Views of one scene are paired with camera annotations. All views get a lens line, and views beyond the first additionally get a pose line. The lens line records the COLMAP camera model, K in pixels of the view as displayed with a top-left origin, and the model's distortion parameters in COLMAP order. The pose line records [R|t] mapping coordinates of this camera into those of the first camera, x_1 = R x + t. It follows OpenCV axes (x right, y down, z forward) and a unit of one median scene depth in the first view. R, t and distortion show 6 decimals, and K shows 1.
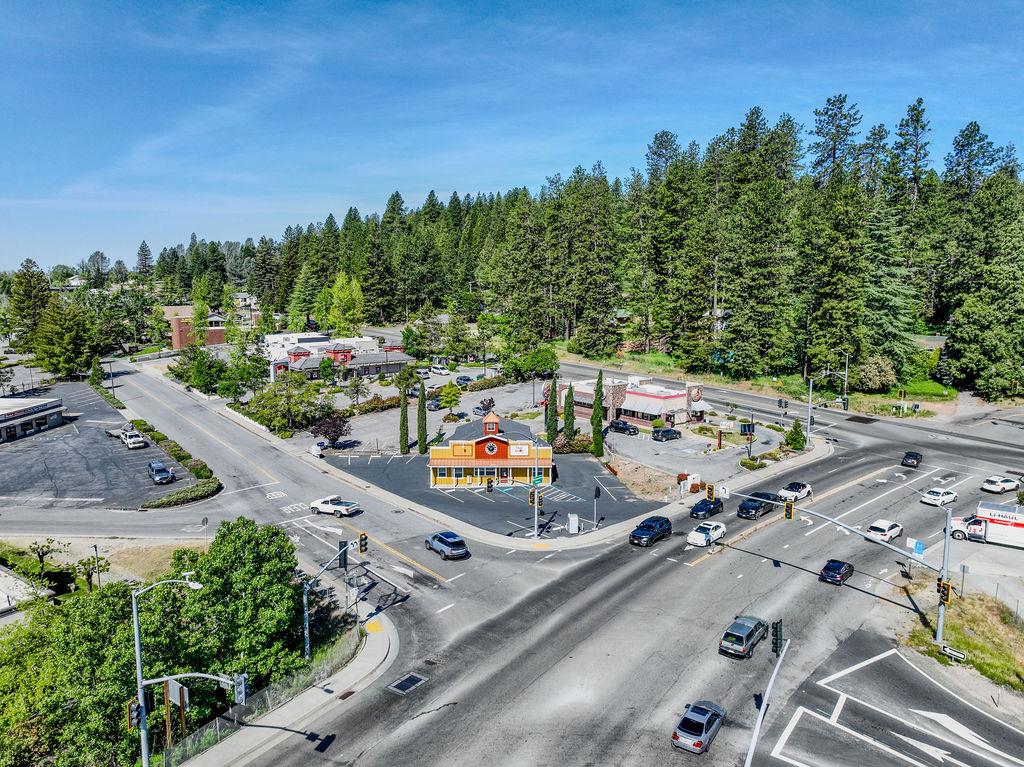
lens RADIAL K [[719.4, 0, 512.0], [0, 719.4, 383.5], [0, 0, 1]] dist [0.002960, 0.013717]
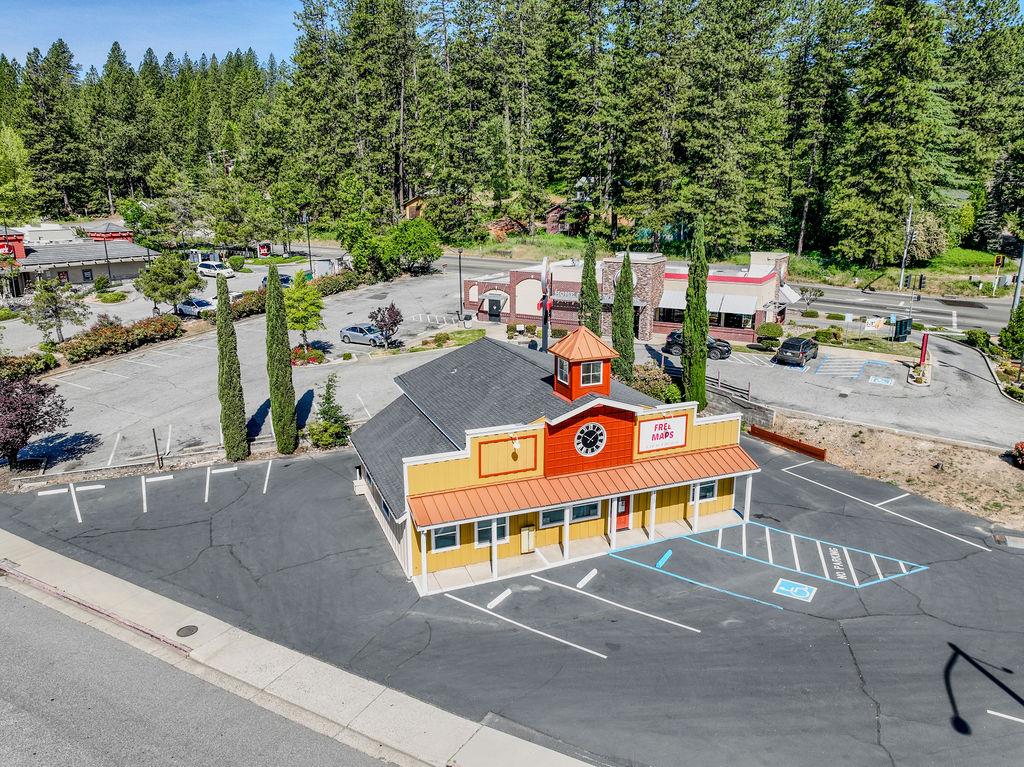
lens RADIAL K [[719.4, 0, 512.0], [0, 719.4, 383.5], [0, 0, 1]] dist [0.002960, 0.013717]
pose [[0.928143, -0.099323, 0.358726, -0.122072], [0.057962, 0.990551, 0.124295, 0.016086], [-0.367682, -0.094571, 0.925130, 0.495386]]
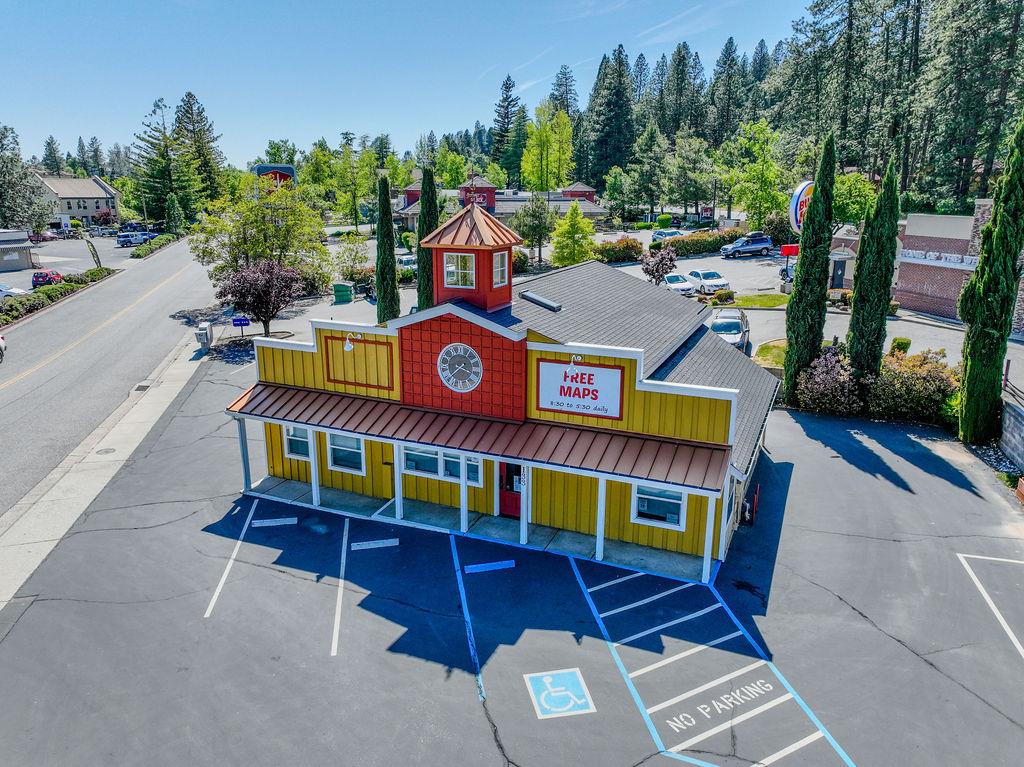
lens RADIAL K [[721.6, 0, 512.0], [0, 721.6, 383.5], [0, 0, 1]] dist [-0.002479, 0.018897]
pose [[0.914988, 0.108542, -0.388607, 0.052224], [-0.062431, 0.989623, 0.129414, 0.045102], [0.398621, -0.094151, 0.912270, 0.552879]]
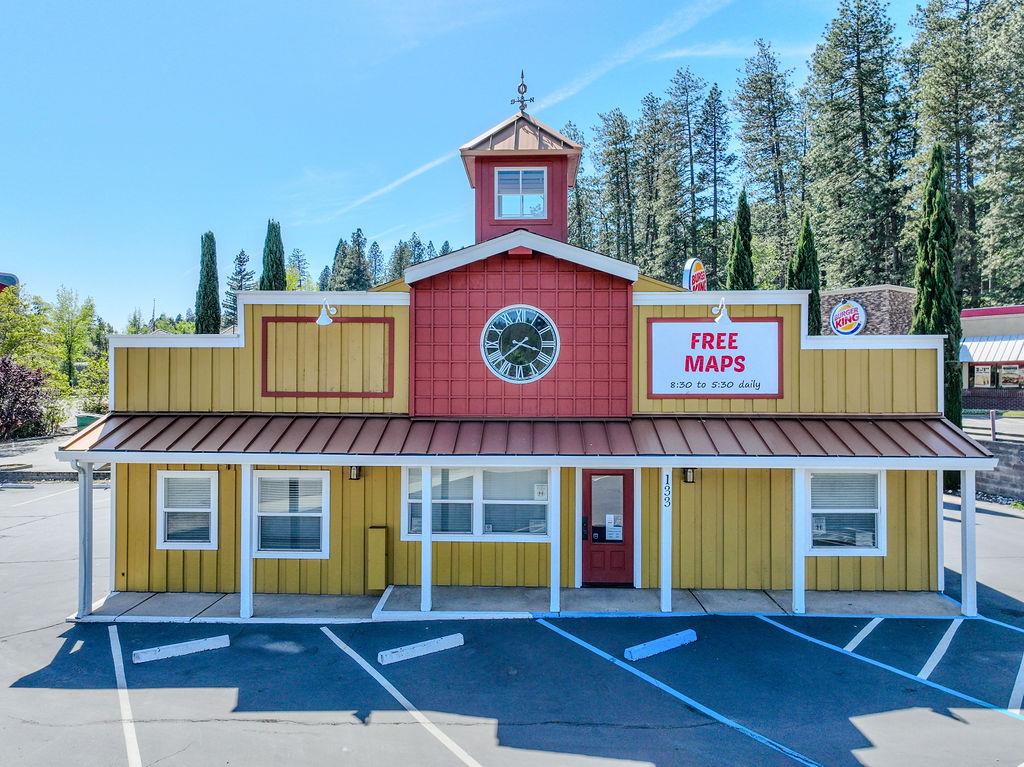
lens RADIAL K [[723.4, 0, 512.0], [0, 723.4, 383.5], [0, 0, 1]] dist [0.003285, 0.007879]
pose [[0.999489, 0.001739, -0.031908, -0.018066], [-0.006398, 0.989187, -0.146521, 0.083187], [0.031308, 0.146650, 0.988693, 0.593897]]
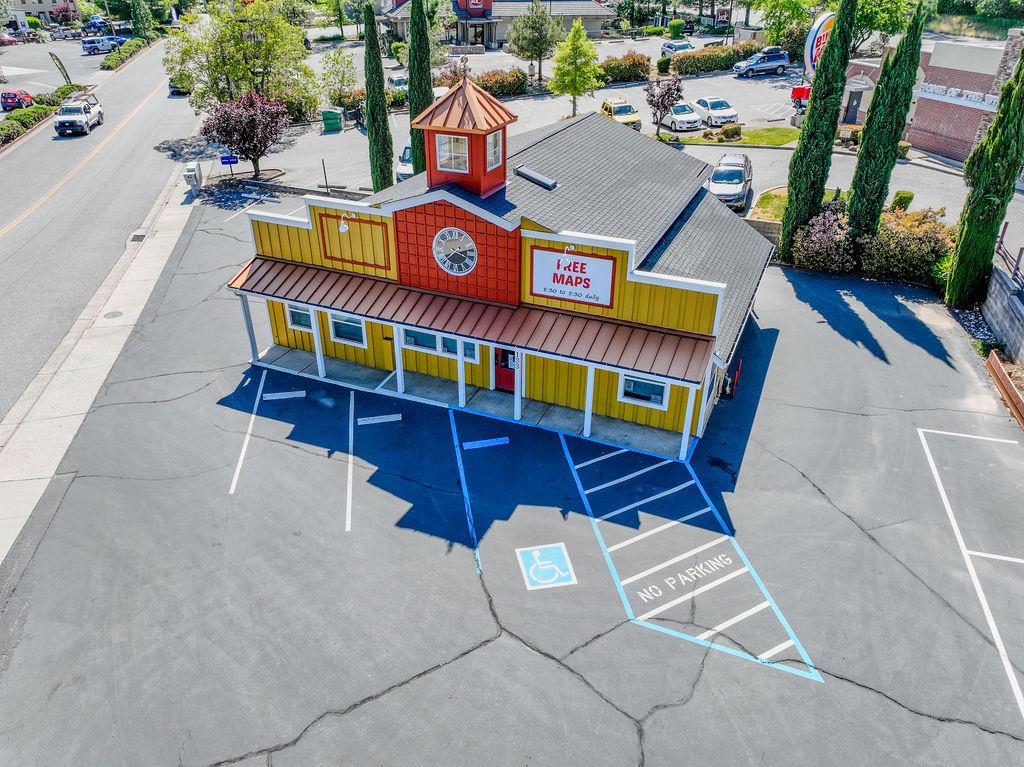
lens RADIAL K [[719.4, 0, 512.0], [0, 719.4, 383.5], [0, 0, 1]] dist [0.002960, 0.013717]
pose [[0.915164, 0.204652, -0.347263, 0.053009], [-0.062369, 0.923042, 0.379610, 0.028463], [0.398226, -0.325747, 0.857499, 0.551397]]
